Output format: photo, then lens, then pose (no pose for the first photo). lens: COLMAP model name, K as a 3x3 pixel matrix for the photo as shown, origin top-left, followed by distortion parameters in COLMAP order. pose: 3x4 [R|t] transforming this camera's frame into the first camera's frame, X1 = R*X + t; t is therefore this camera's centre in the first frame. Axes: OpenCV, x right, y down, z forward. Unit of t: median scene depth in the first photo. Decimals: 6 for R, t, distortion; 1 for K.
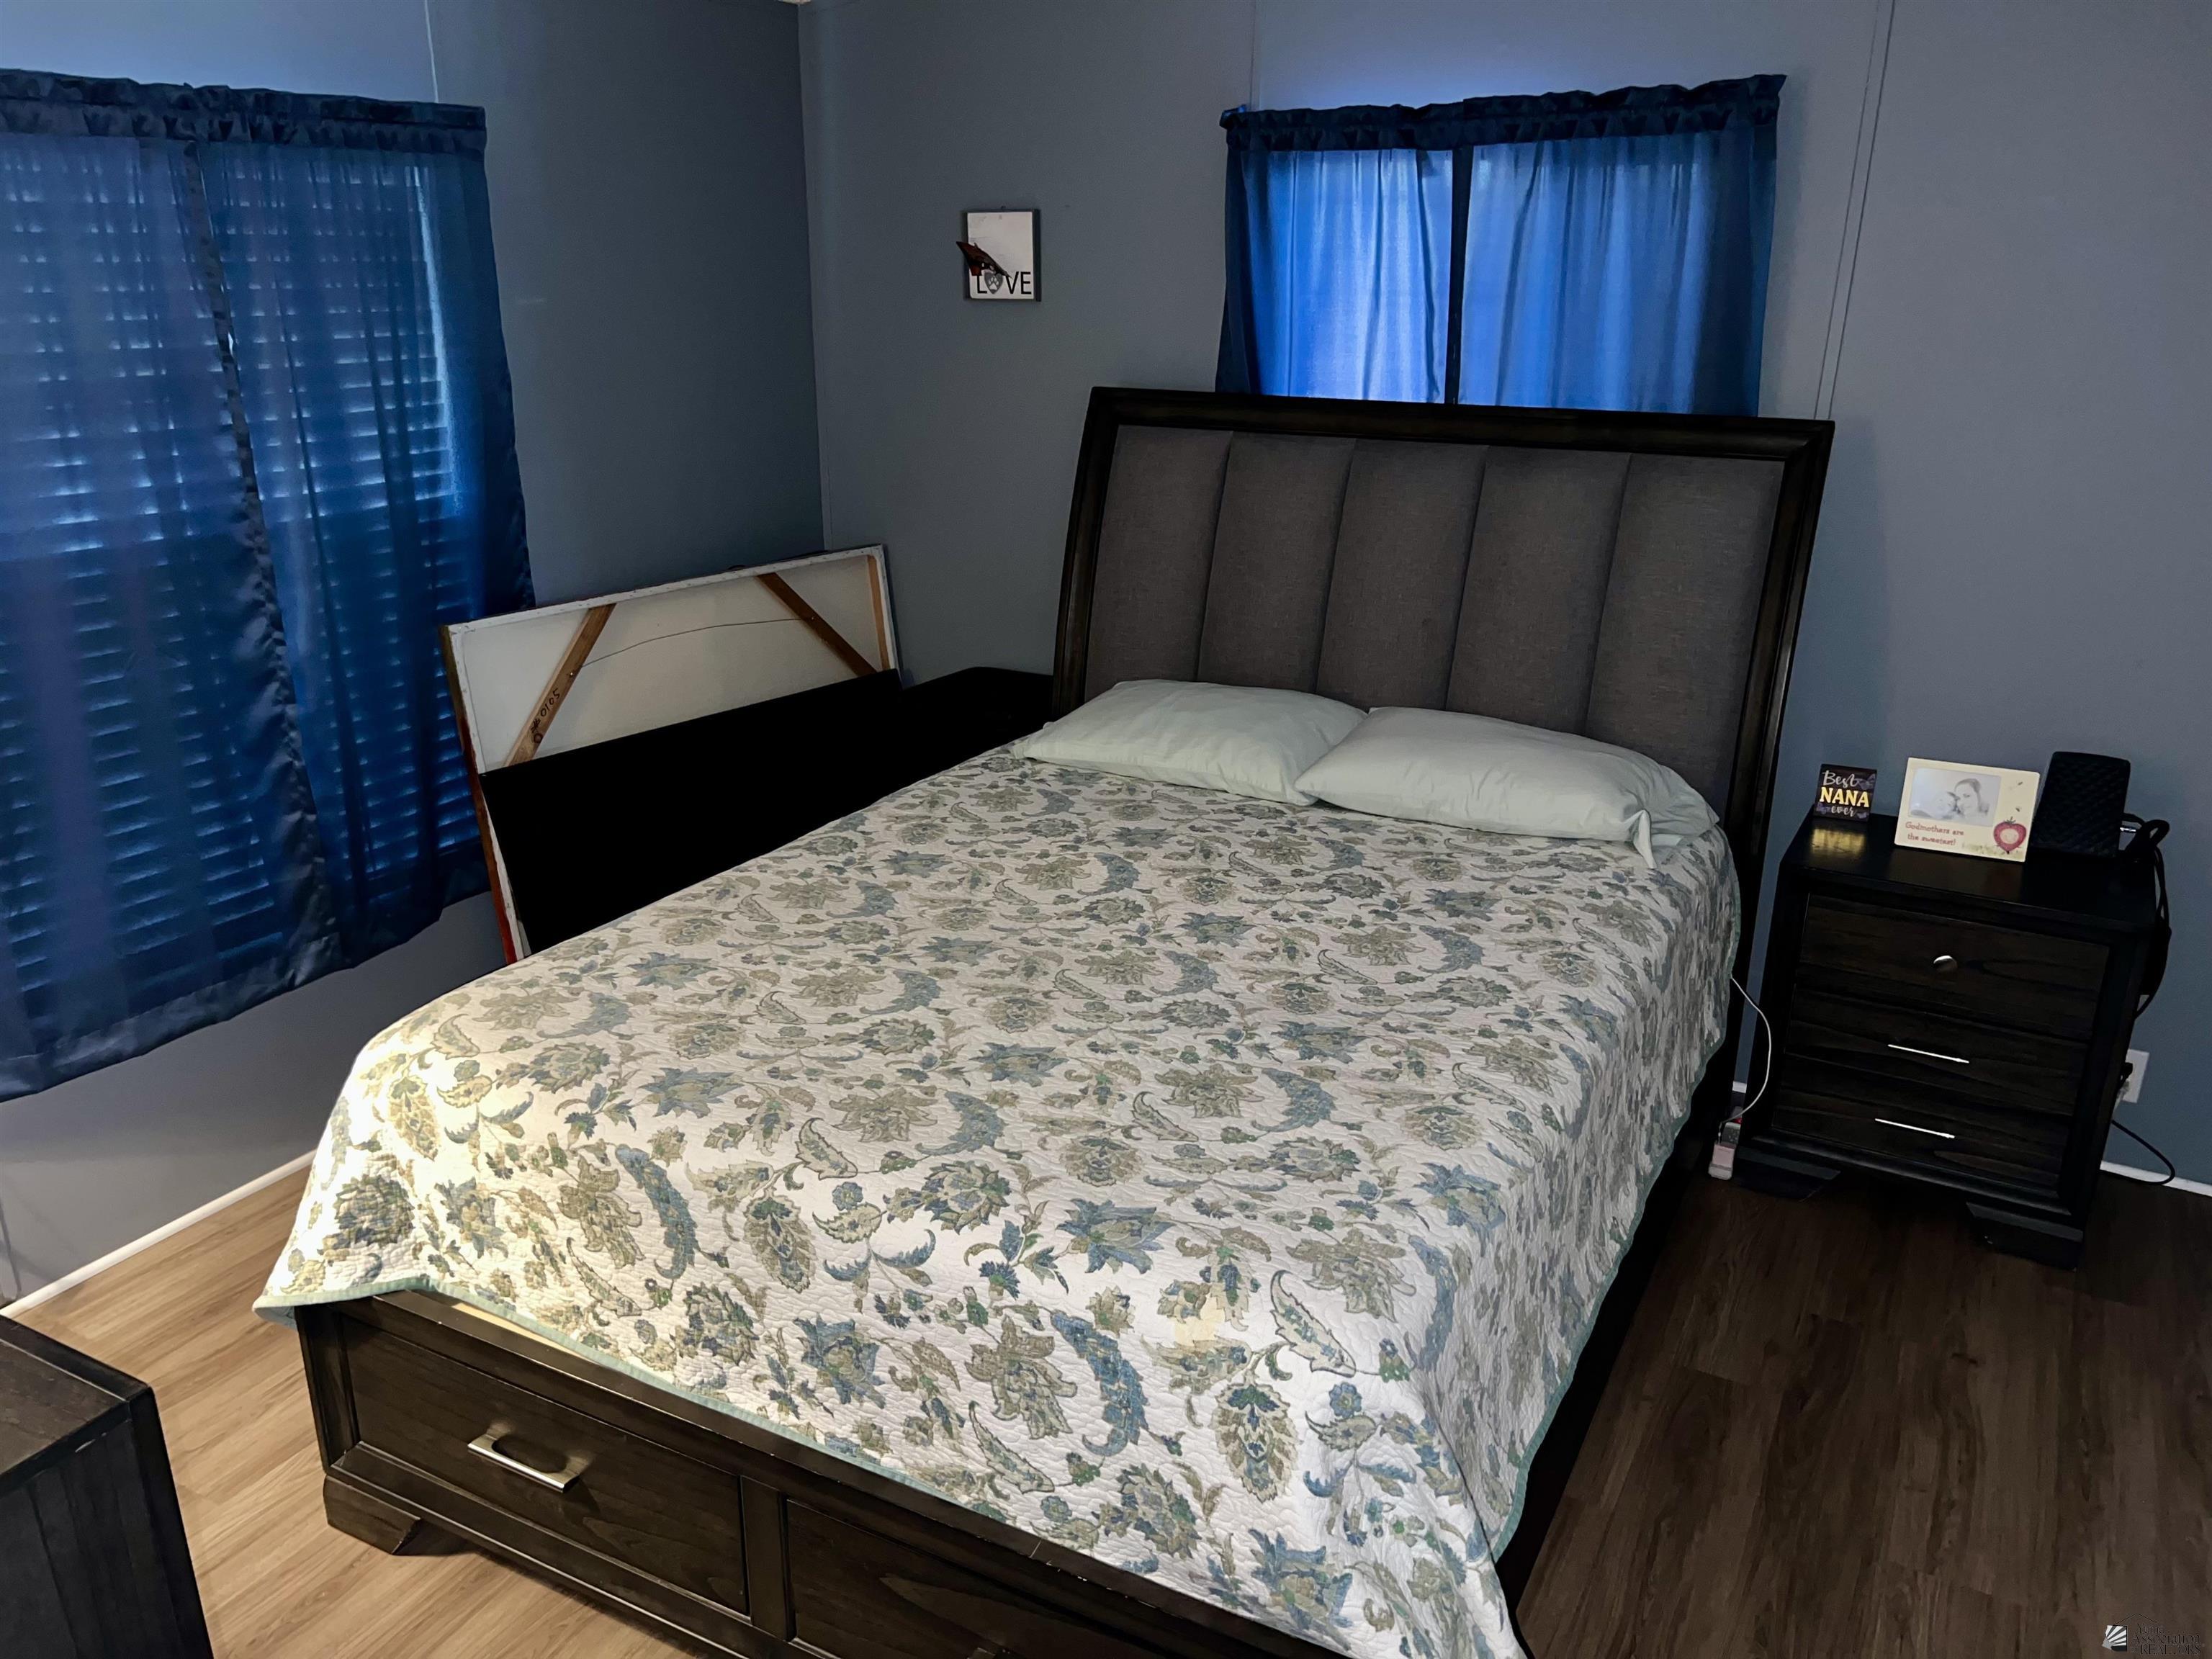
lens RADIAL K [[1663.9, 0, 1106.0], [0, 1663.9, 829.5], [0, 0, 1]] dist [0.092342, -0.146029]
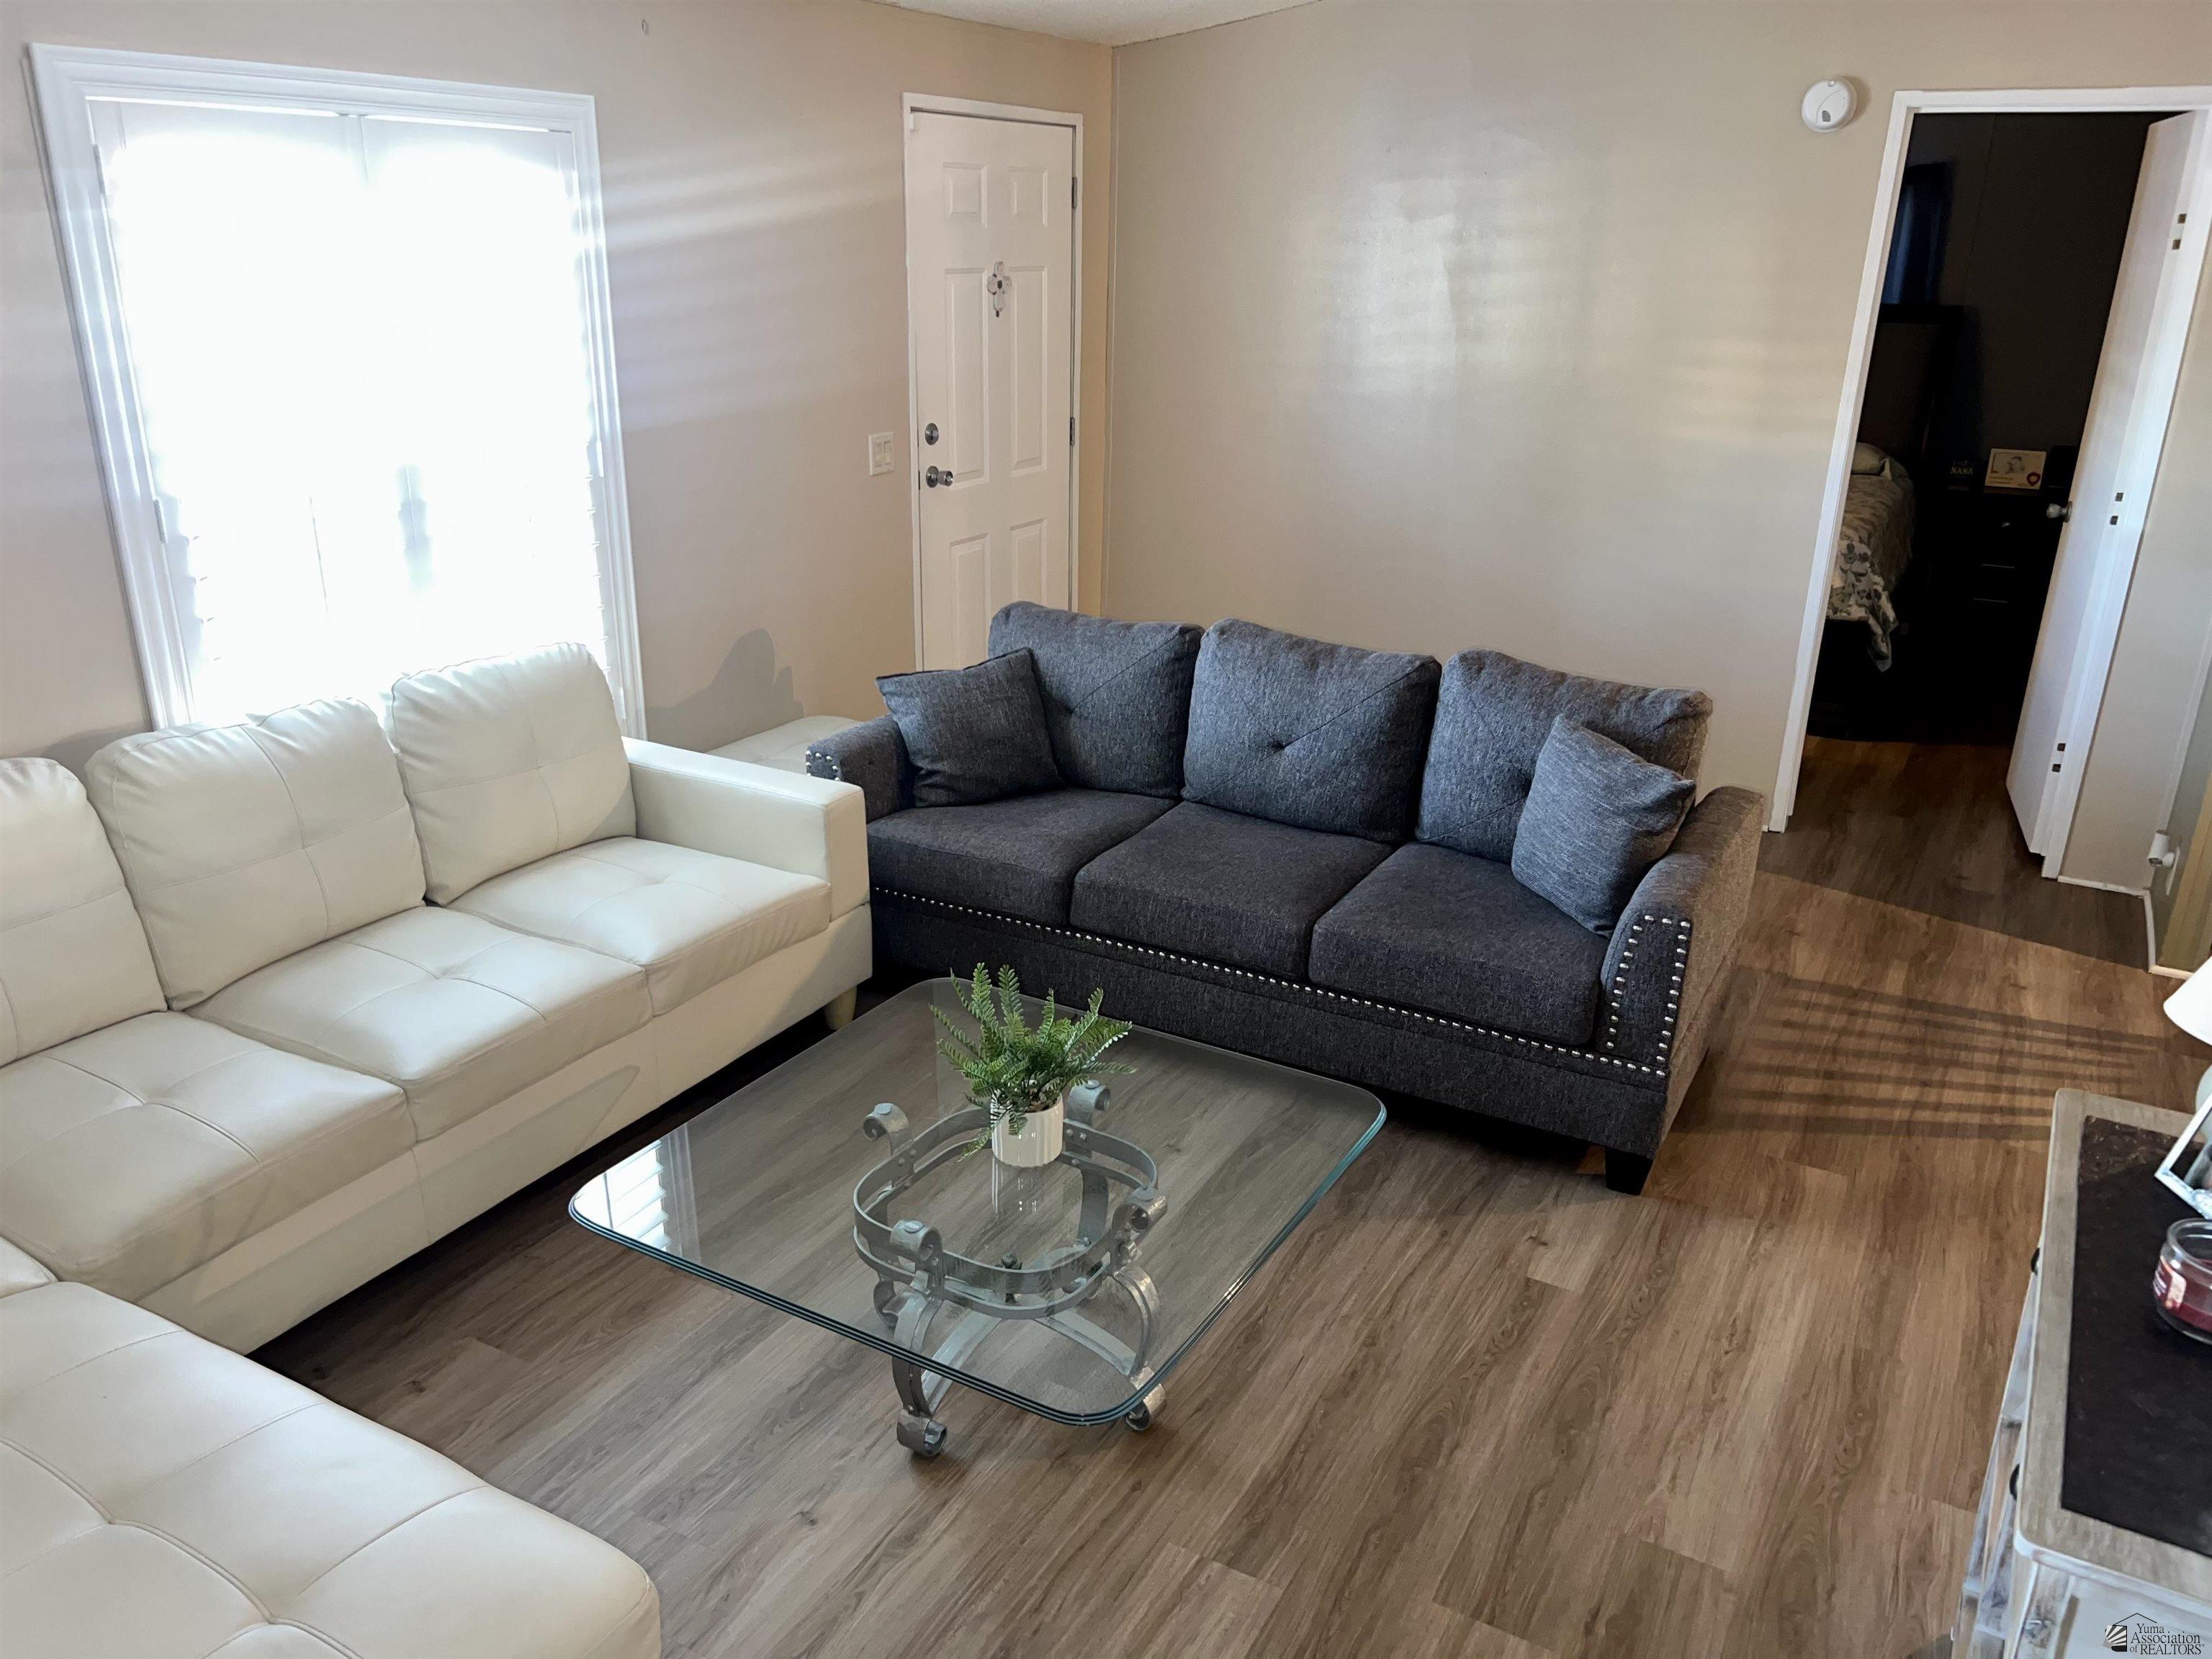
lens RADIAL K [[1663.9, 0, 1106.0], [0, 1663.9, 829.5], [0, 0, 1]] dist [0.092342, -0.146029]
pose [[0.999863, 0.015071, -0.006831, -0.770732], [-0.014967, 0.999776, 0.014964, 0.491731], [0.007055, -0.014860, 0.999865, -1.439427]]
